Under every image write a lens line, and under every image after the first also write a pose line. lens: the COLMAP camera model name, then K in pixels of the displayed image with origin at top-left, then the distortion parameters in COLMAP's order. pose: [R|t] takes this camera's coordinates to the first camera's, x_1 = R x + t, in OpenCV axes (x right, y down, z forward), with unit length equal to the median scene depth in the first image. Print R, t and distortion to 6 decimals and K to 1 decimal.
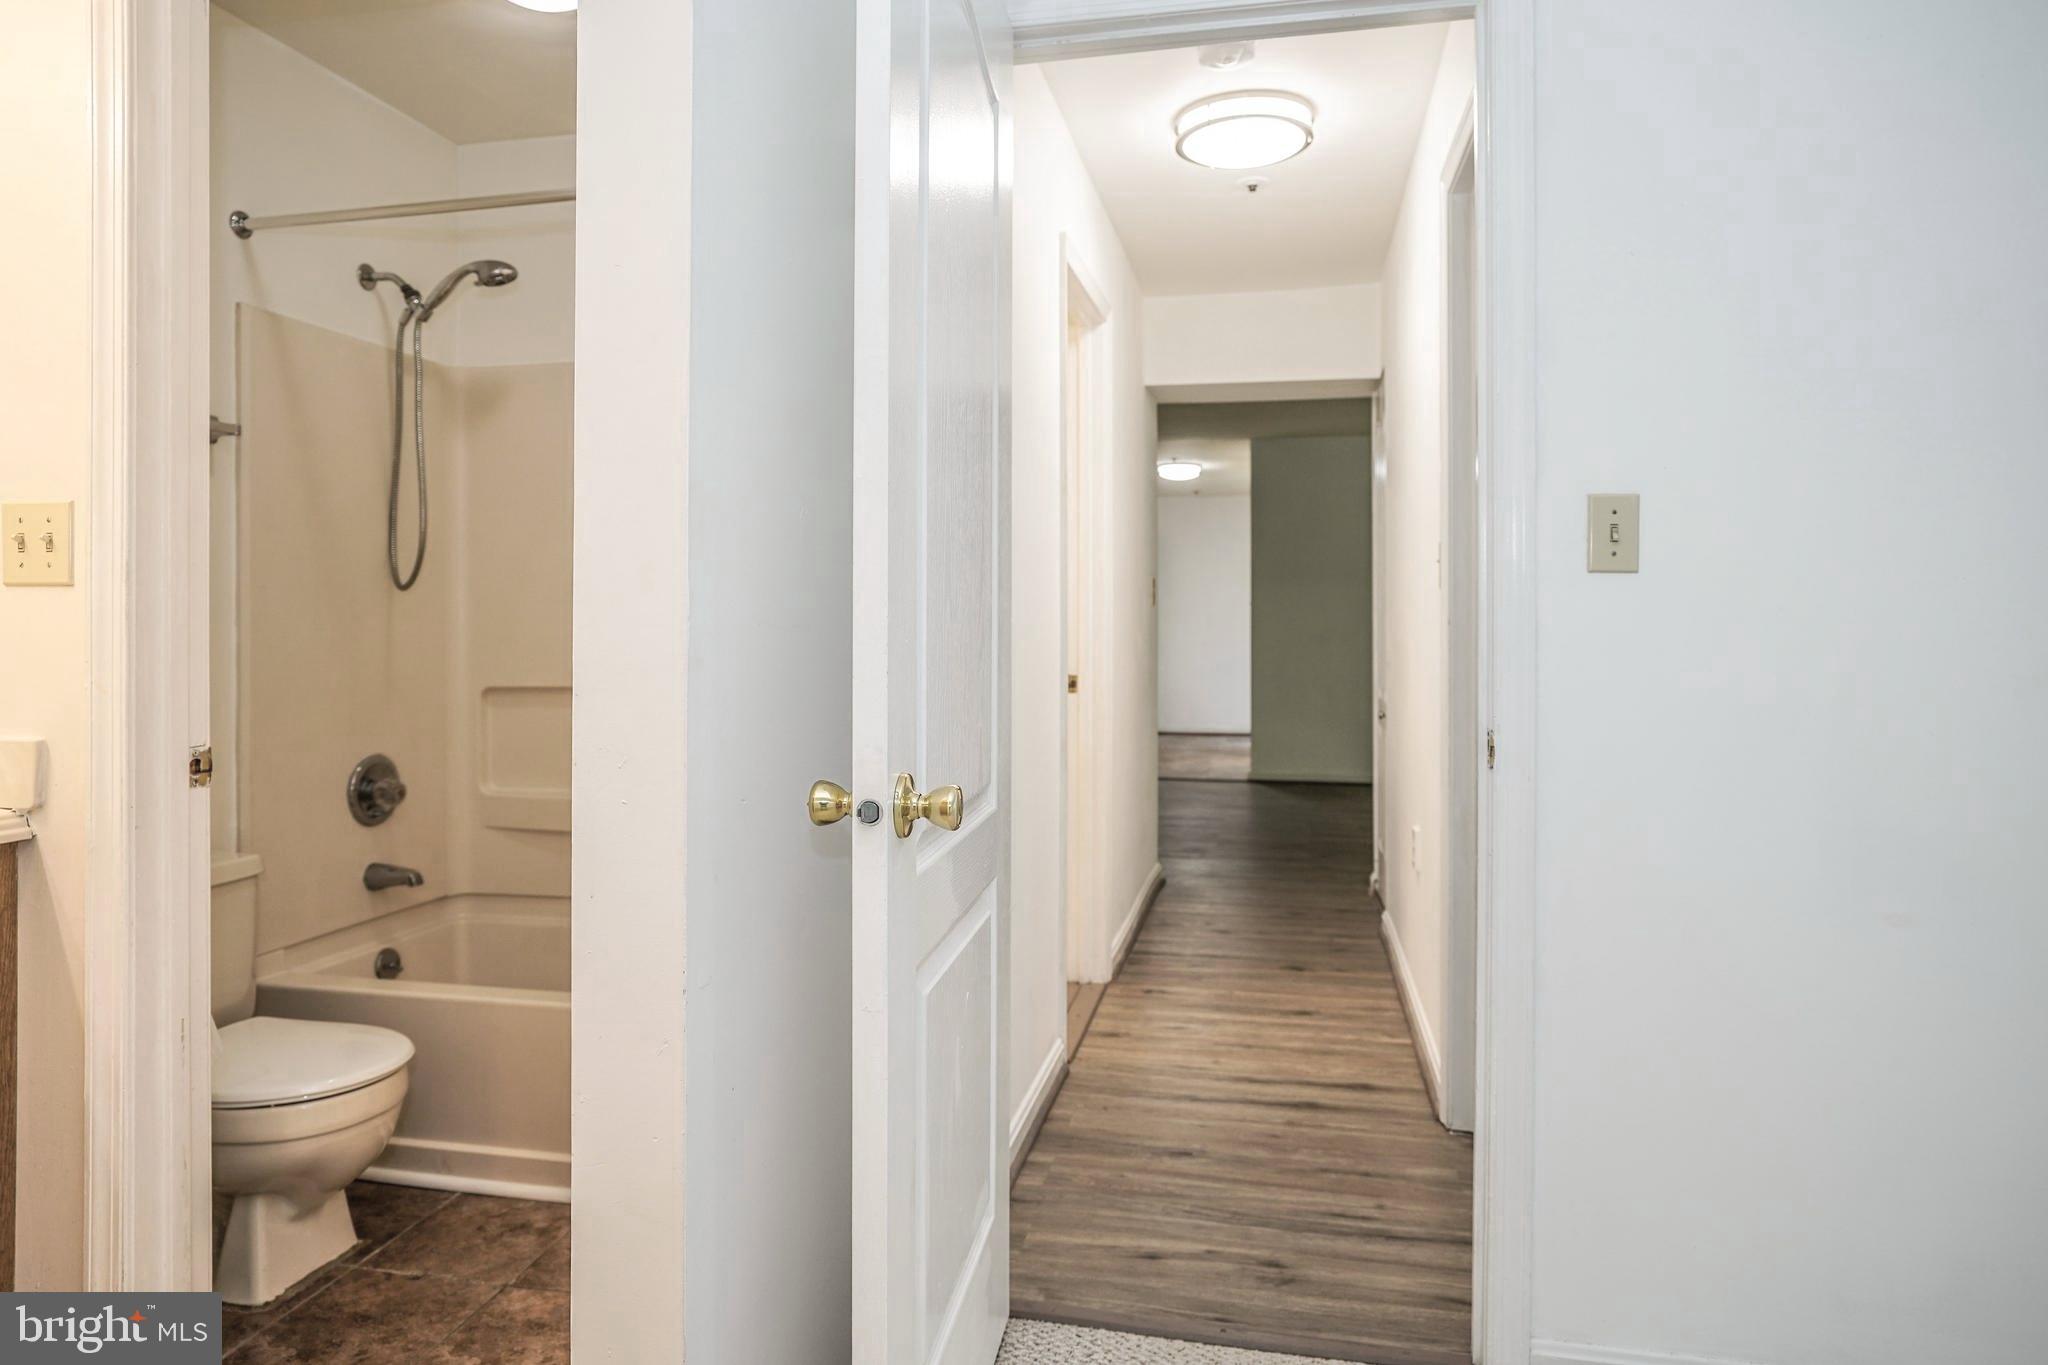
lens RADIAL K [[1272.1, 0, 1017.7], [0, 1272.1, 615.8], [0, 0, 1]] dist [-0.043410, 0.031892]
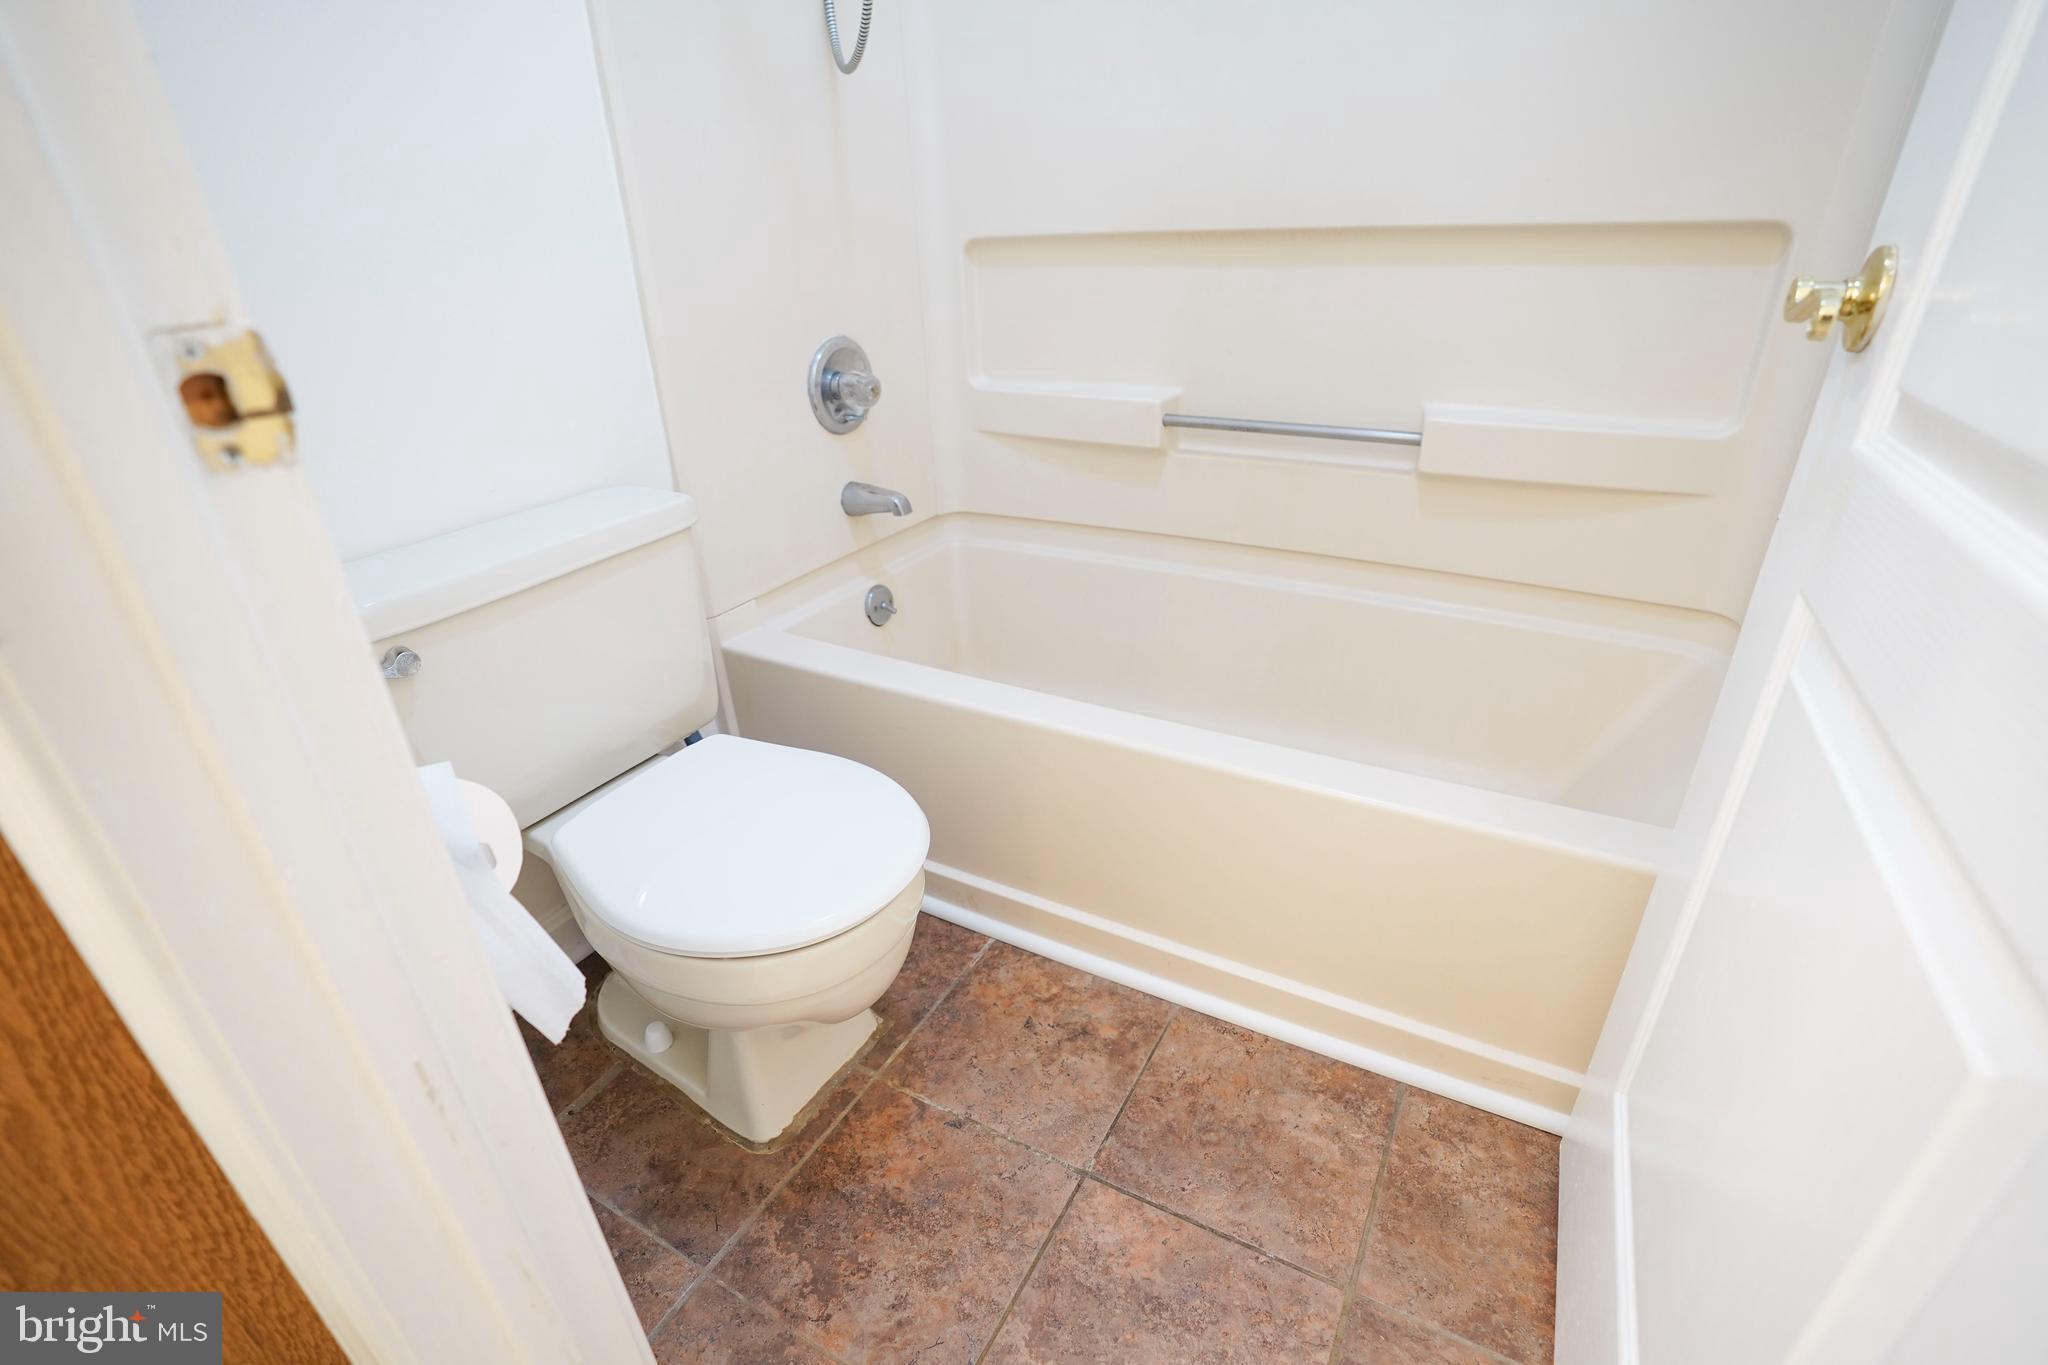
lens RADIAL K [[933.1, 0, 1024.0], [0, 933.1, 682.5], [0, 0, 1]] dist [-0.055559, 0.000005]
pose [[0.953849, 0.109856, -0.279472, -0.316743], [0.028958, 0.892692, 0.449736, 0.070044], [0.298888, -0.437073, 0.848312, 0.660320]]
